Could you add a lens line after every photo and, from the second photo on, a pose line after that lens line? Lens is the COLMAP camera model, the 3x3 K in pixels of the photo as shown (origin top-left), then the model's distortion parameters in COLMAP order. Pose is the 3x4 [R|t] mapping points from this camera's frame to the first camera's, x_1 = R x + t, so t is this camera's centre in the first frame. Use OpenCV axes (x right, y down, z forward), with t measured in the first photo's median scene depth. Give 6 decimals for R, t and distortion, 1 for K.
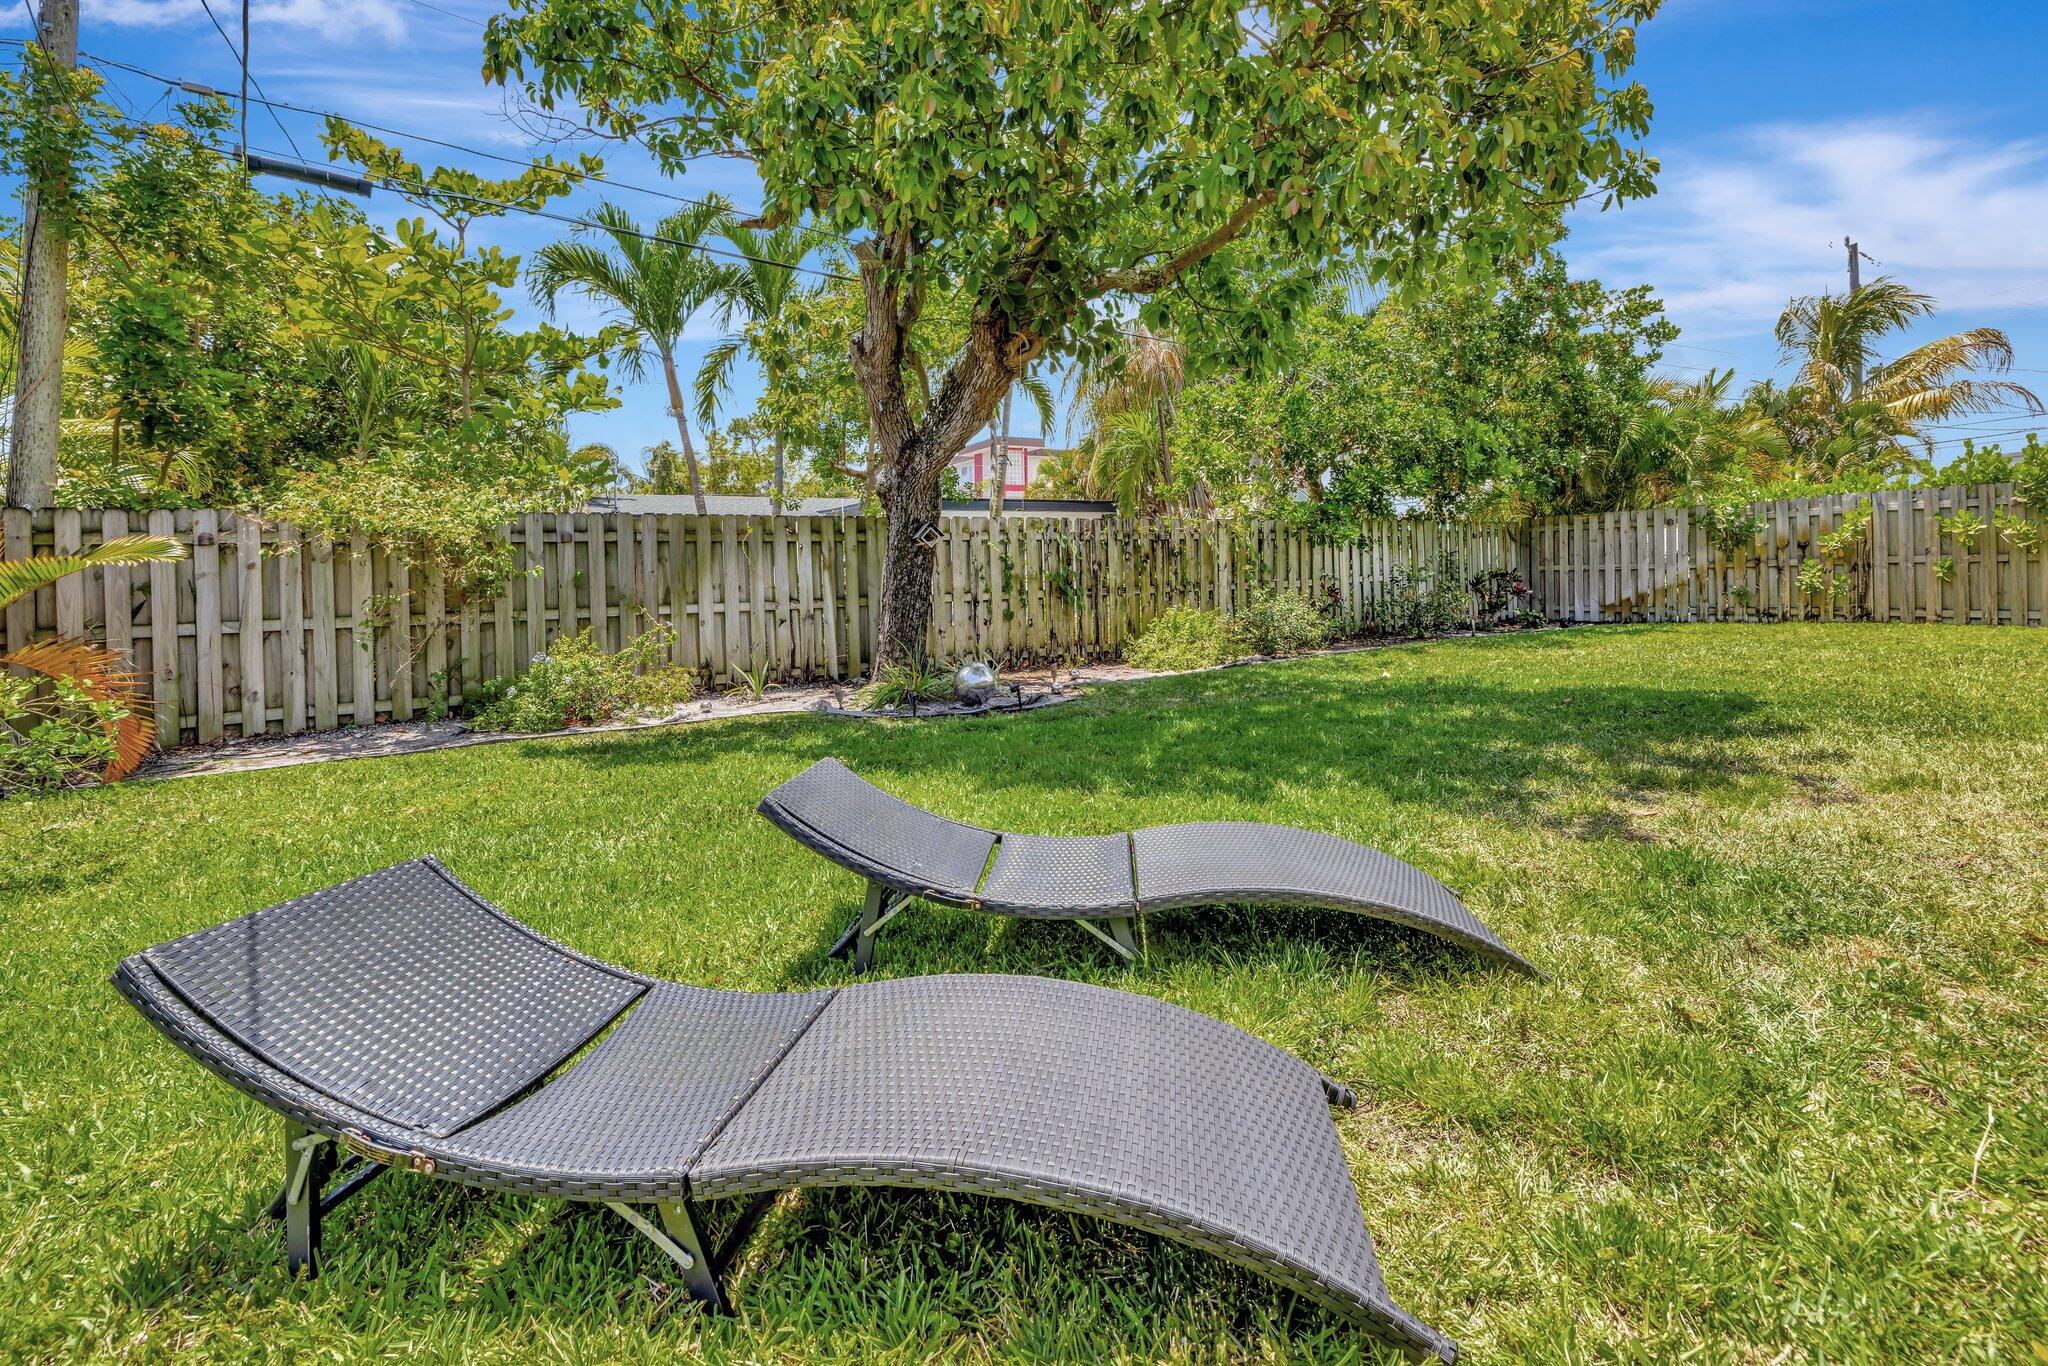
lens RADIAL K [[892.0, 0, 1027.8], [0, 892.0, 601.7], [0, 0, 1]] dist [-0.001418, 0.000413]
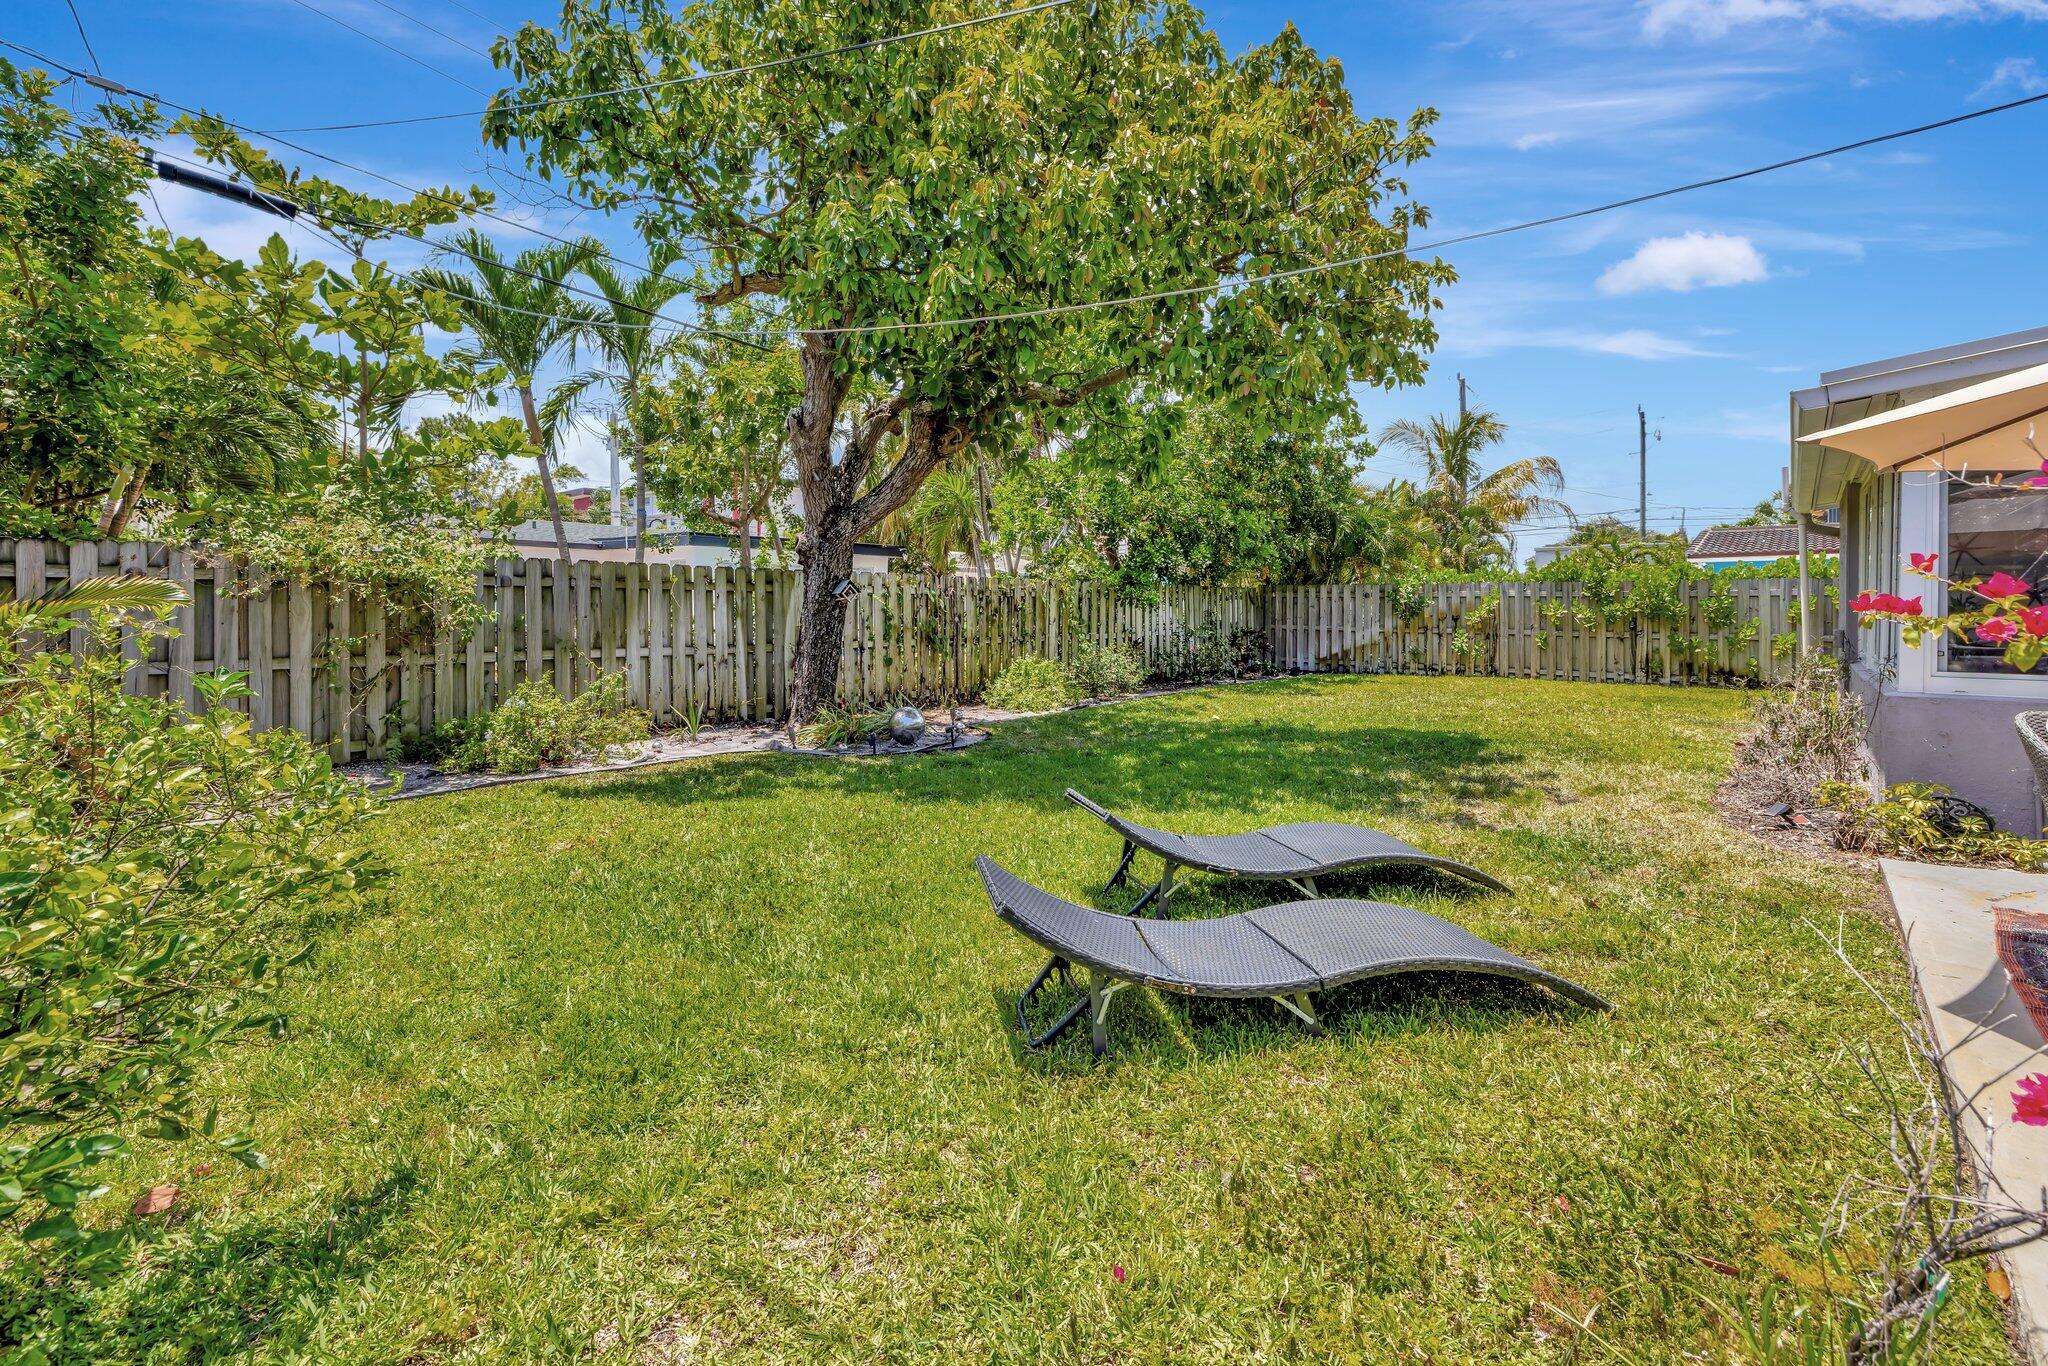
lens RADIAL K [[882.9, 0, 999.5], [0, 882.9, 616.3], [0, 0, 1]] dist [-0.000018, -0.000784]
pose [[0.957760, 0.033331, 0.285631, -0.202958], [-0.027752, 0.999337, -0.023559, -0.018663], [-0.286227, 0.014637, 0.958050, -0.096930]]
